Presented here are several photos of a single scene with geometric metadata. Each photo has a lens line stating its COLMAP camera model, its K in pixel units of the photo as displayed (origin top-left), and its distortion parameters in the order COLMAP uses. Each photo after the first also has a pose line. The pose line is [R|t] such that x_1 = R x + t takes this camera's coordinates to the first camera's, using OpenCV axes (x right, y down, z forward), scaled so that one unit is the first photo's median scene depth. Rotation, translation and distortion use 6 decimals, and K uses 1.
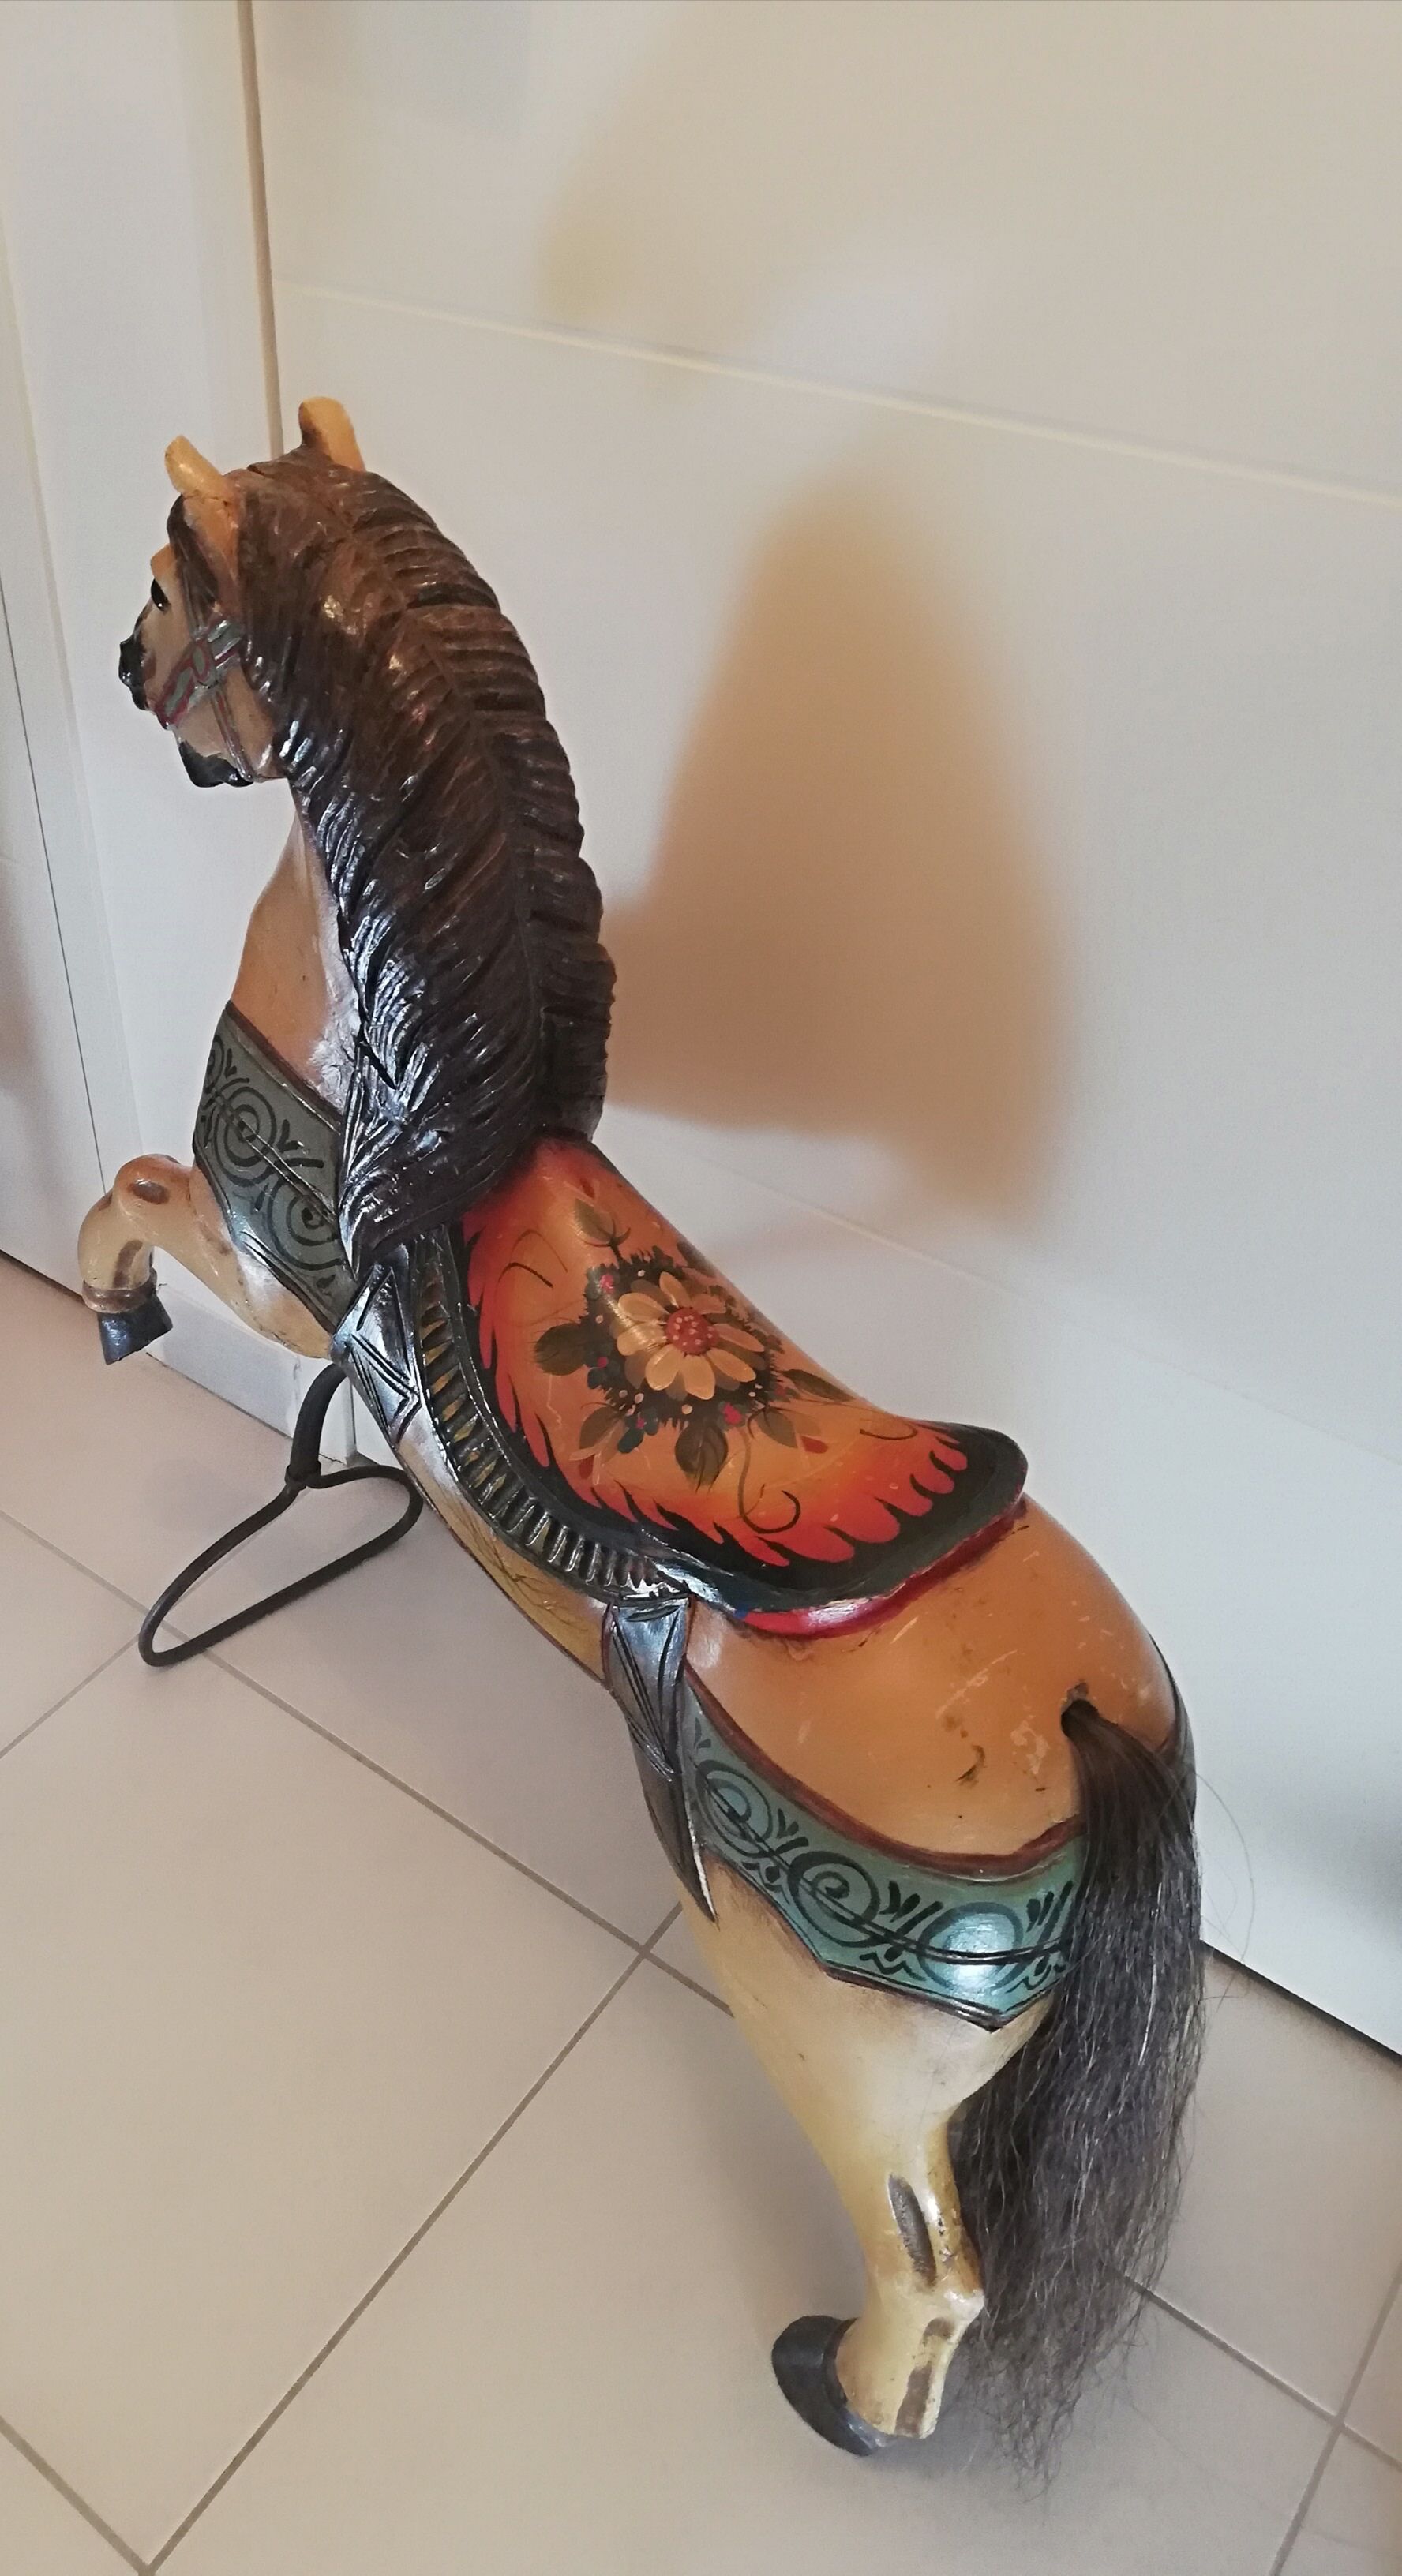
lens RADIAL K [[1907.1, 0, 453.5], [0, 1907.1, 1293.1], [0, 0, 1]] dist [0.096552, -0.204223]
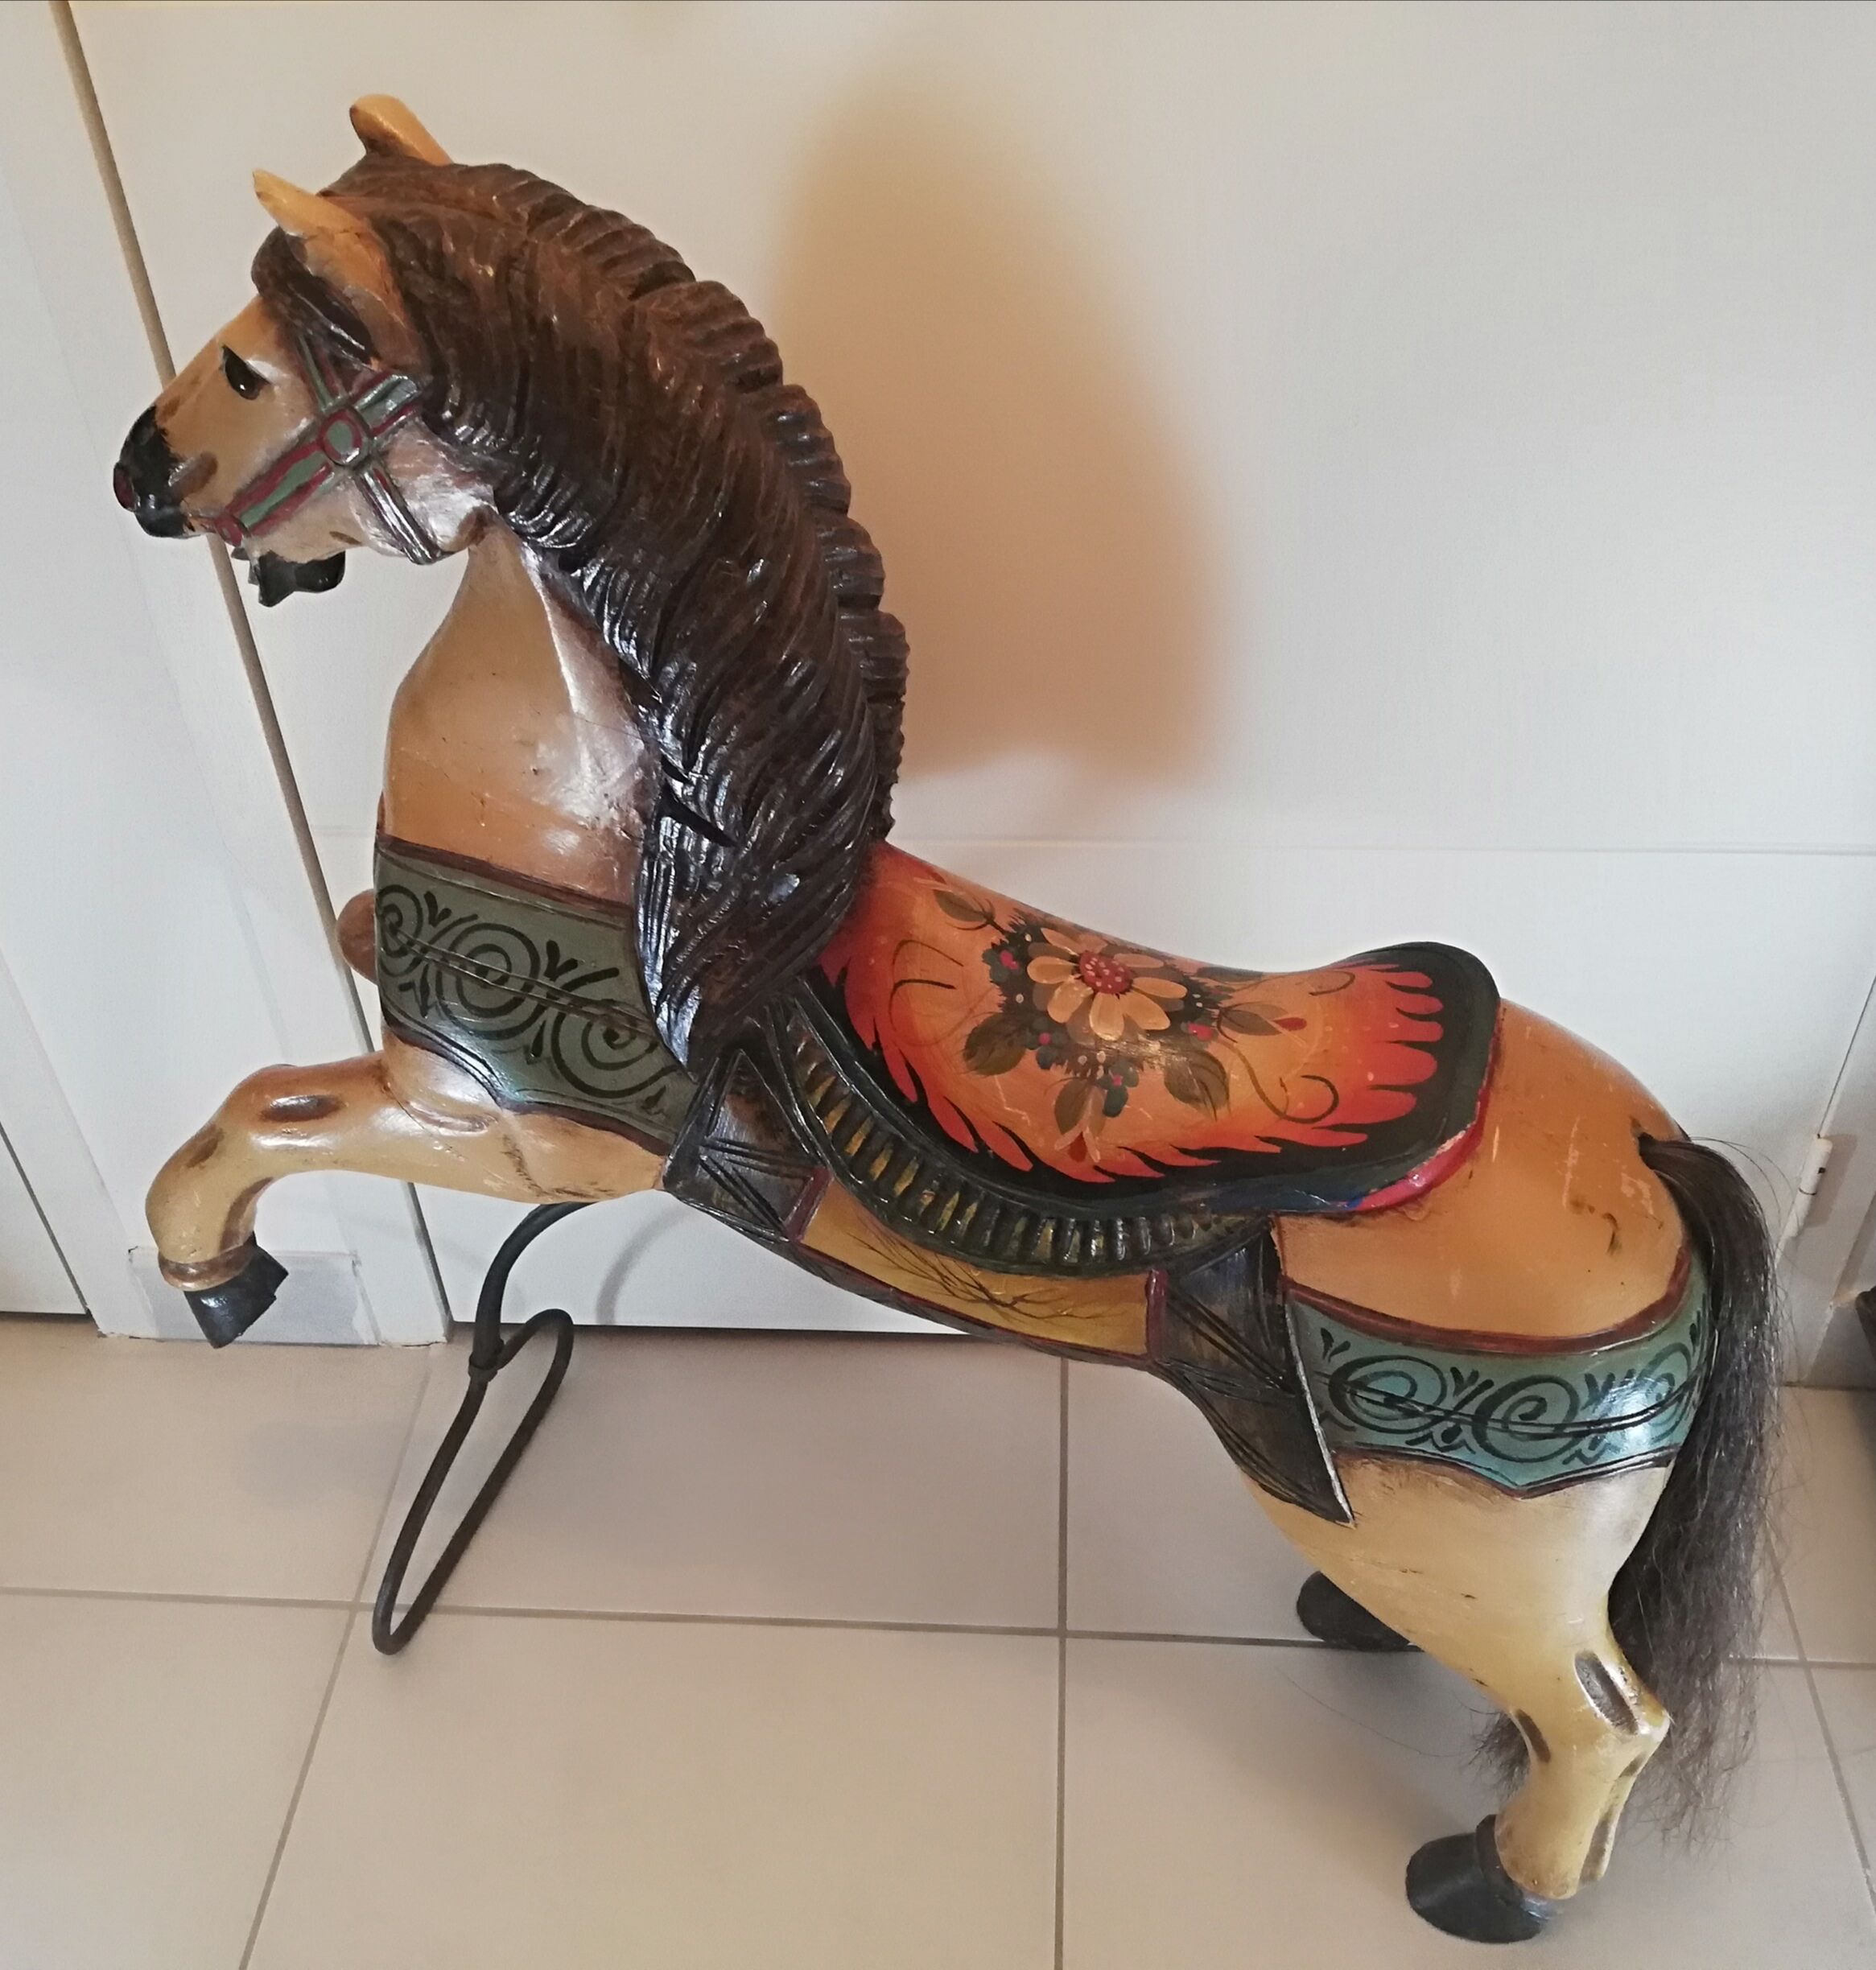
lens RADIAL K [[1965.3, 0, 938.0], [0, 1965.3, 985.0], [0, 0, 1]] dist [0.135024, -0.321042]
pose [[0.816644, -0.385441, 0.429567, -0.368016], [0.386664, 0.917957, 0.088579, -0.093524], [-0.428466, 0.093760, 0.898680, 0.162142]]
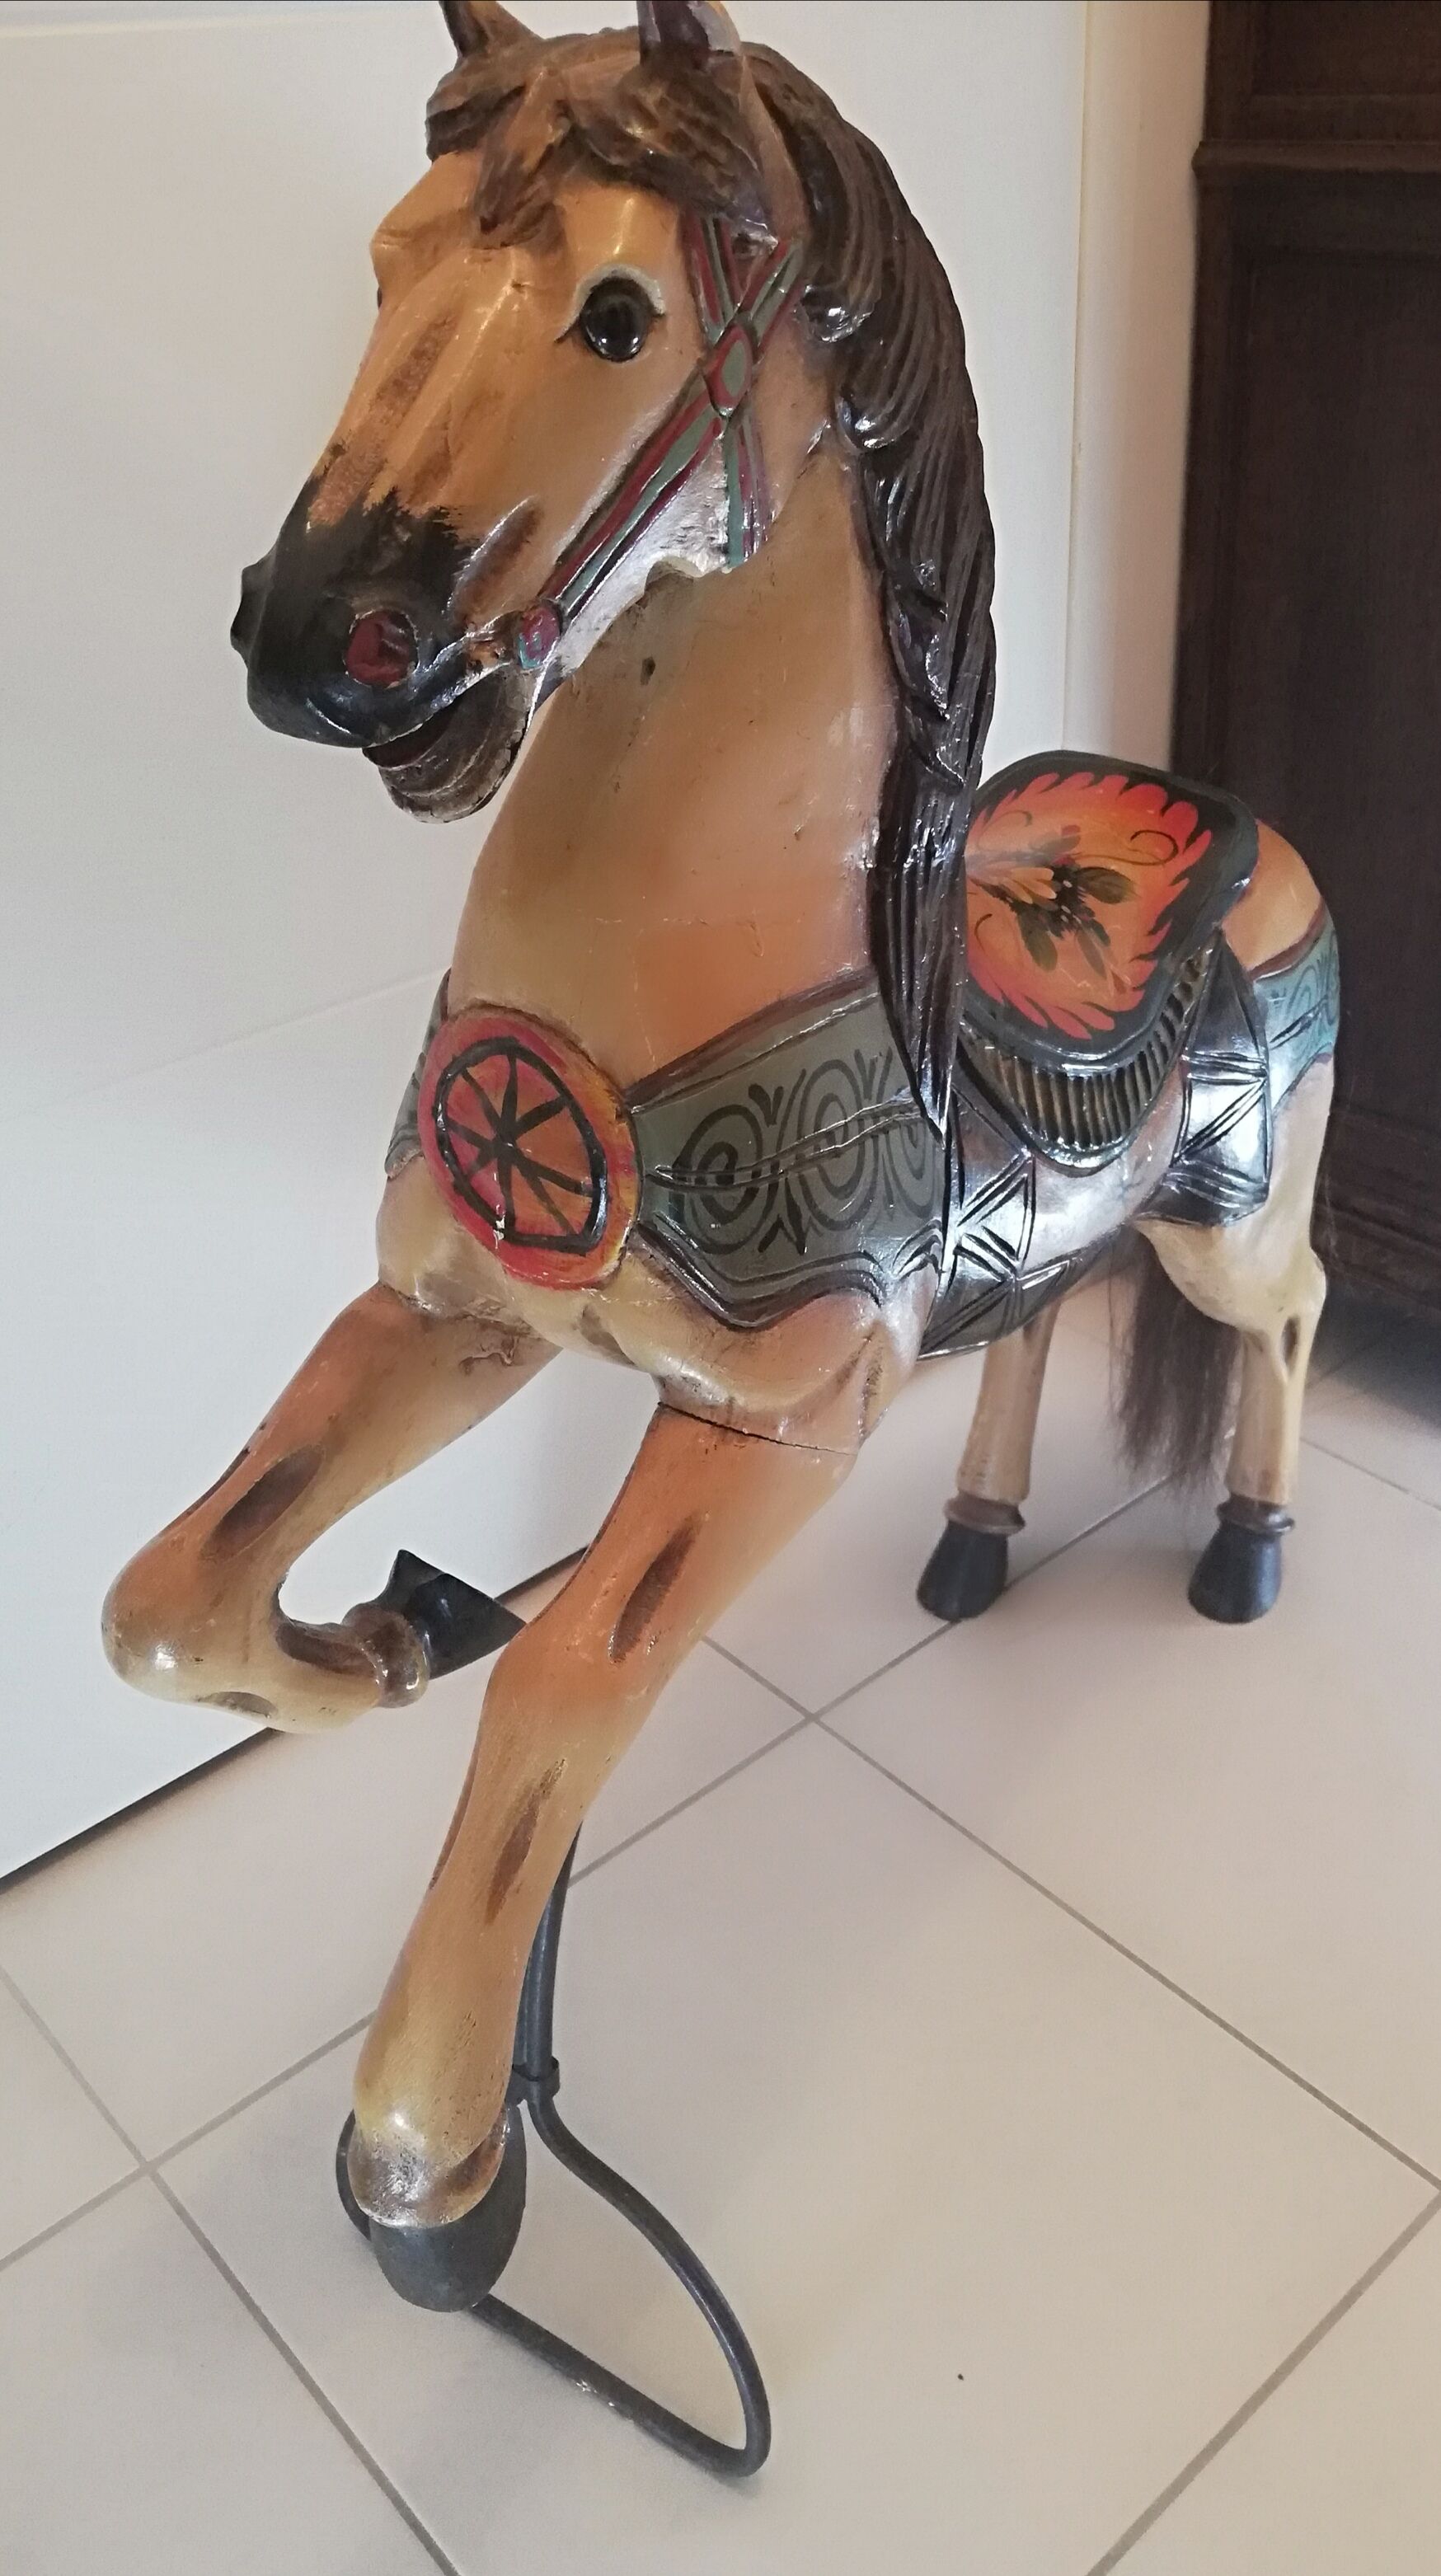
lens RADIAL K [[1990.9, 0, 807.3], [0, 1990.9, 1347.3], [0, 0, 1]] dist [0.040220, -0.102283]
pose [[-0.349210, -0.501873, 0.791313, -0.782534], [0.637281, 0.491904, 0.593214, -0.528516], [-0.686968, 0.711445, 0.148056, 1.095486]]
